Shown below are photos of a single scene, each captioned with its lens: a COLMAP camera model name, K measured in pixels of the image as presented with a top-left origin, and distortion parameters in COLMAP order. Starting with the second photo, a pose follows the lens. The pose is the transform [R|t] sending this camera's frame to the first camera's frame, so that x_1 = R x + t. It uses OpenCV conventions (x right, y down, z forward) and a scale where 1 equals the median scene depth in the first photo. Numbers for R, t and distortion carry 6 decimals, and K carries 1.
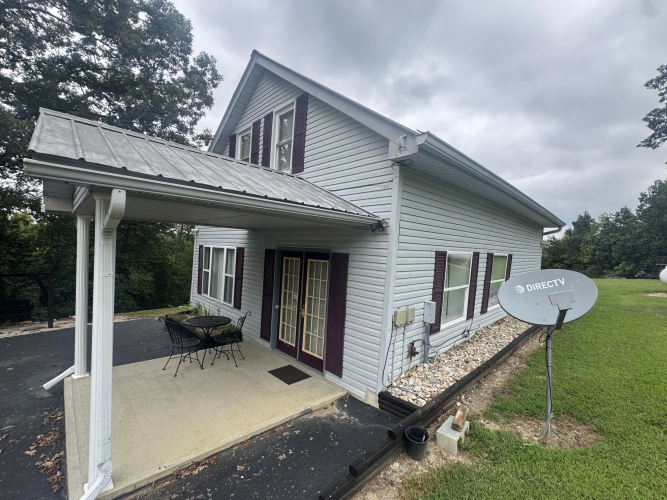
lens RADIAL K [[290.8, 0, 333.5], [0, 290.8, 250.0], [0, 0, 1]] dist [-0.008923, 0.000305]
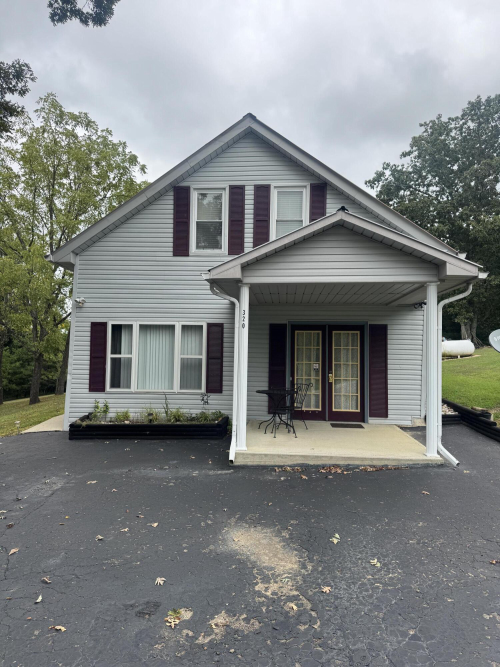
lens RADIAL K [[467.8, 0, 250.0], [0, 467.8, 333.5], [0, 0, 1]] dist [0.062525, -0.000171]
pose [[0.741682, -0.010840, 0.670664, -1.543852], [0.023517, 0.999675, -0.009849, 0.050620], [-0.670339, 0.023077, 0.741696, -0.153549]]
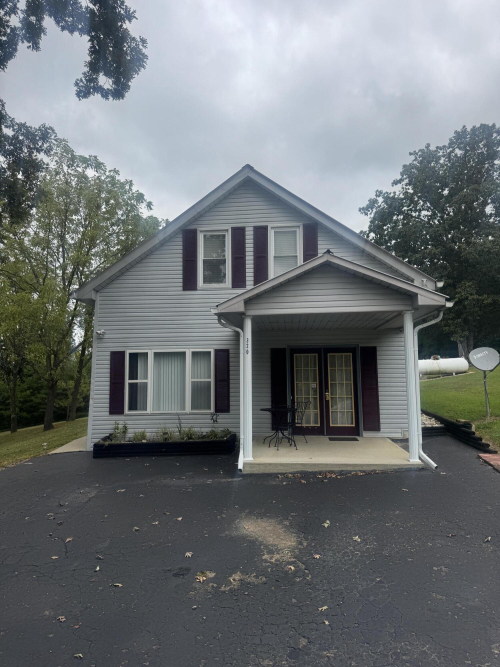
lens RADIAL K [[467.8, 0, 250.0], [0, 467.8, 333.5], [0, 0, 1]] dist [0.062525, -0.000171]
pose [[0.746147, 0.000926, 0.665780, -1.680132], [0.050270, 0.997066, -0.057726, 0.044050], [-0.663880, 0.076541, 0.743912, -0.306208]]
